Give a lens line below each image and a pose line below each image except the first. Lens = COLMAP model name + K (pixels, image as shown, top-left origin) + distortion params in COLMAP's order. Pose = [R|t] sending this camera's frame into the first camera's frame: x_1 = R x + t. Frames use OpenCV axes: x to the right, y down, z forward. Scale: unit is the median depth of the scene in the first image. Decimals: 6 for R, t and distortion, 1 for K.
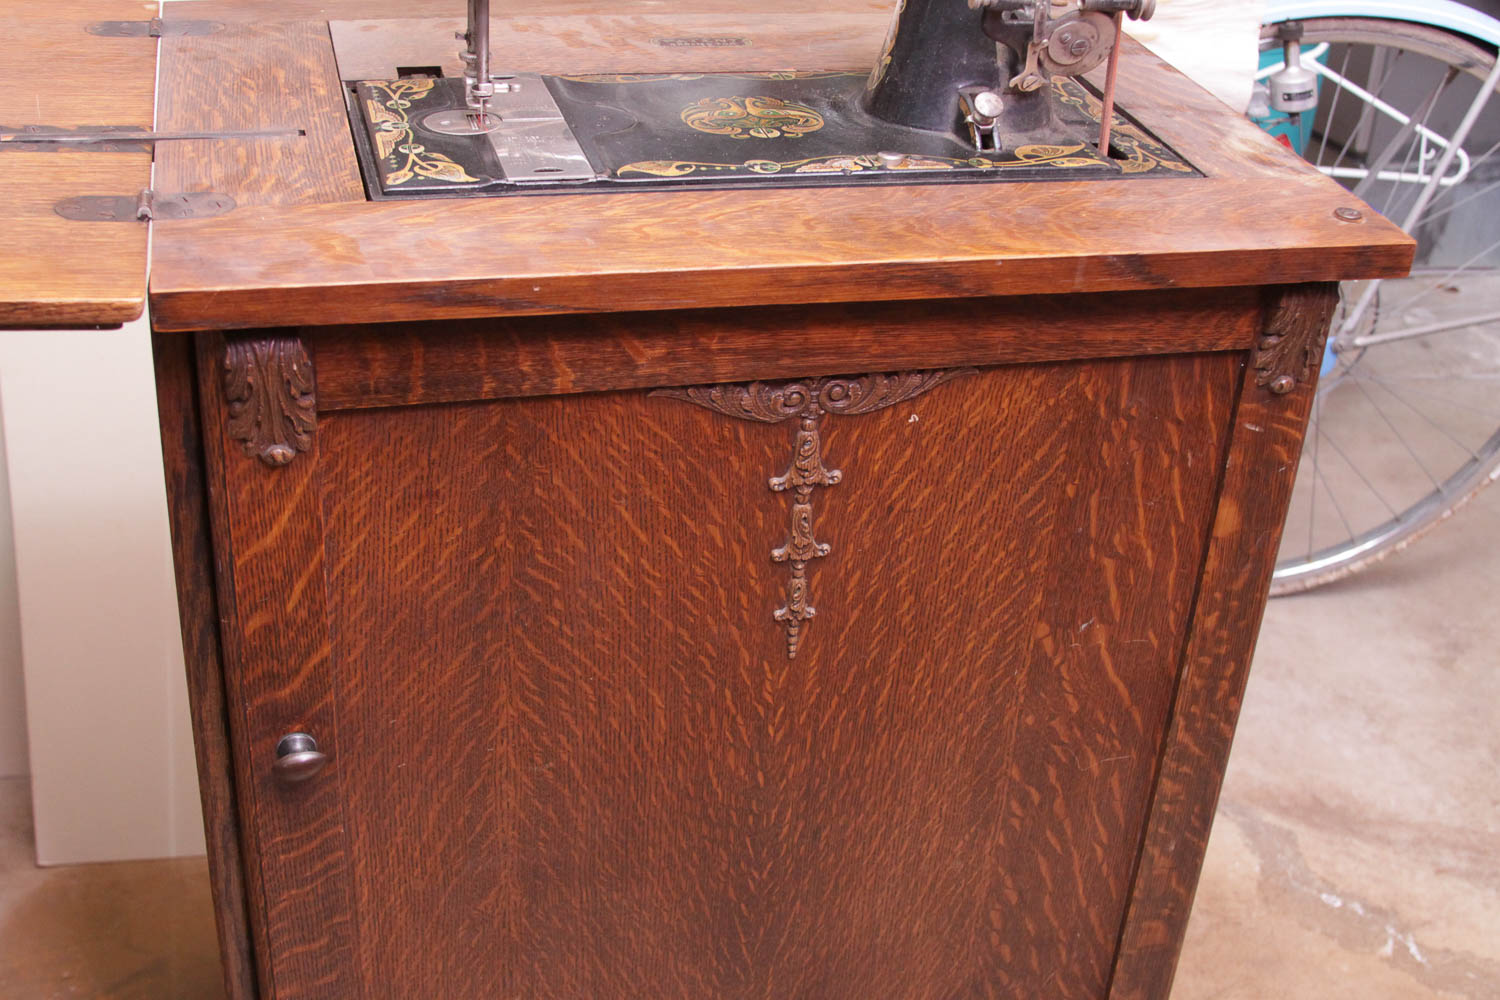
lens RADIAL K [[1983.3, 0, 749.7], [0, 1983.3, 502.2], [0, 0, 1]] dist [-0.131325, 0.000000]
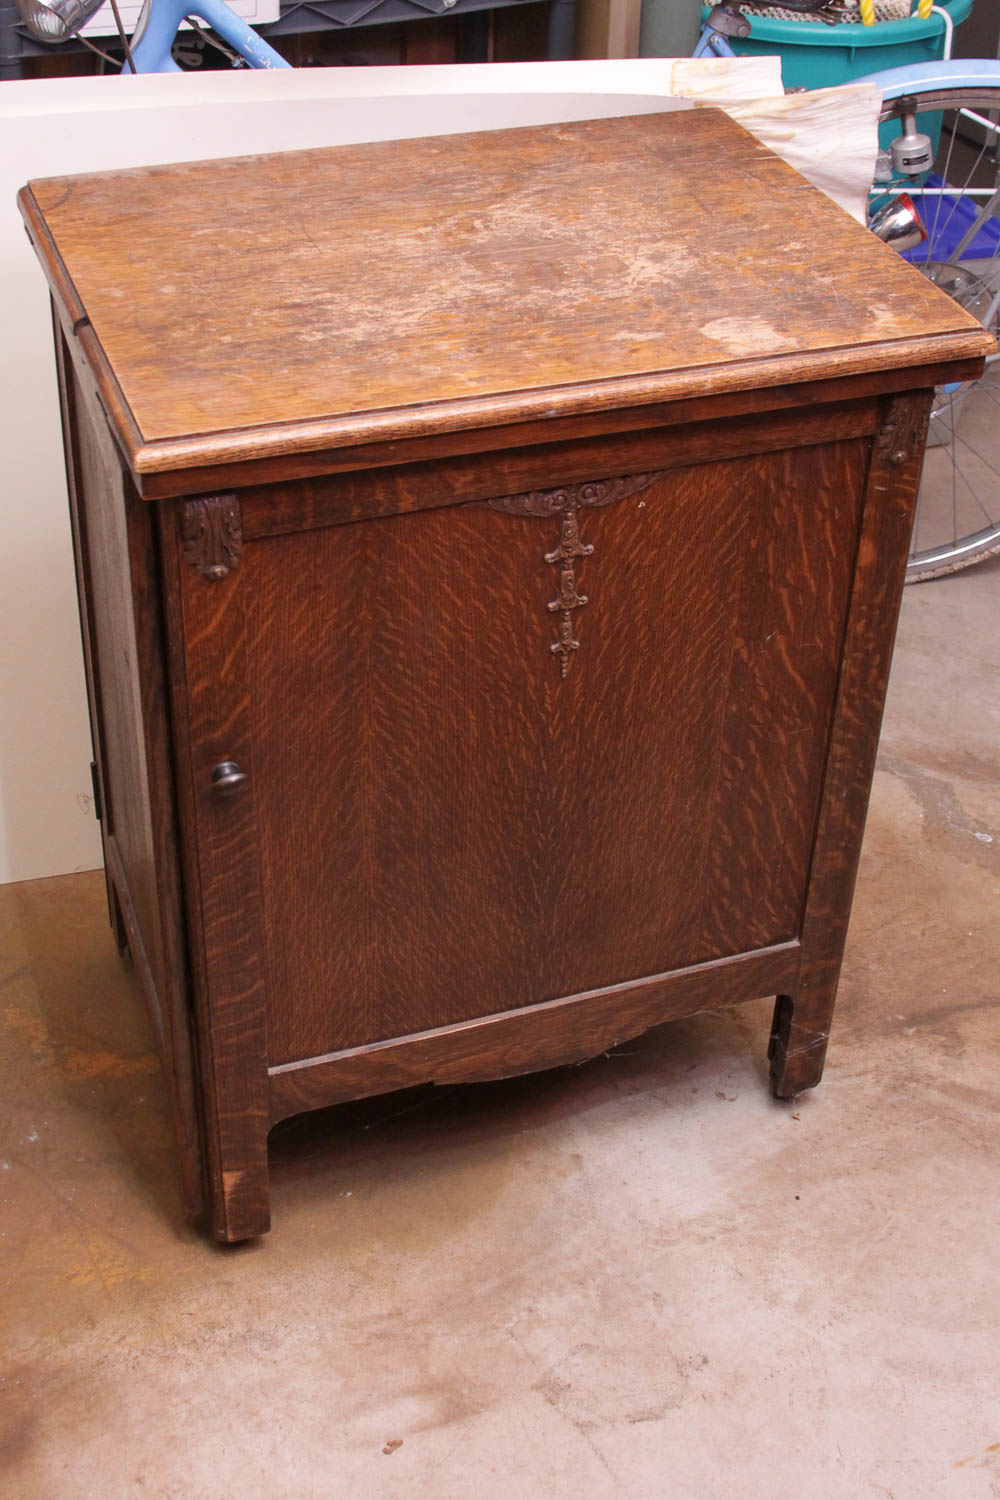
lens RADIAL K [[2259.7, 0, 504.1], [0, 2259.7, 748.0], [0, 0, 1]] dist [-0.141890, 0.000000]
pose [[0.994959, -0.084215, 0.054444, -0.112500], [0.077061, 0.989498, 0.122290, -0.071231], [-0.064171, -0.117478, 0.991000, -0.586486]]
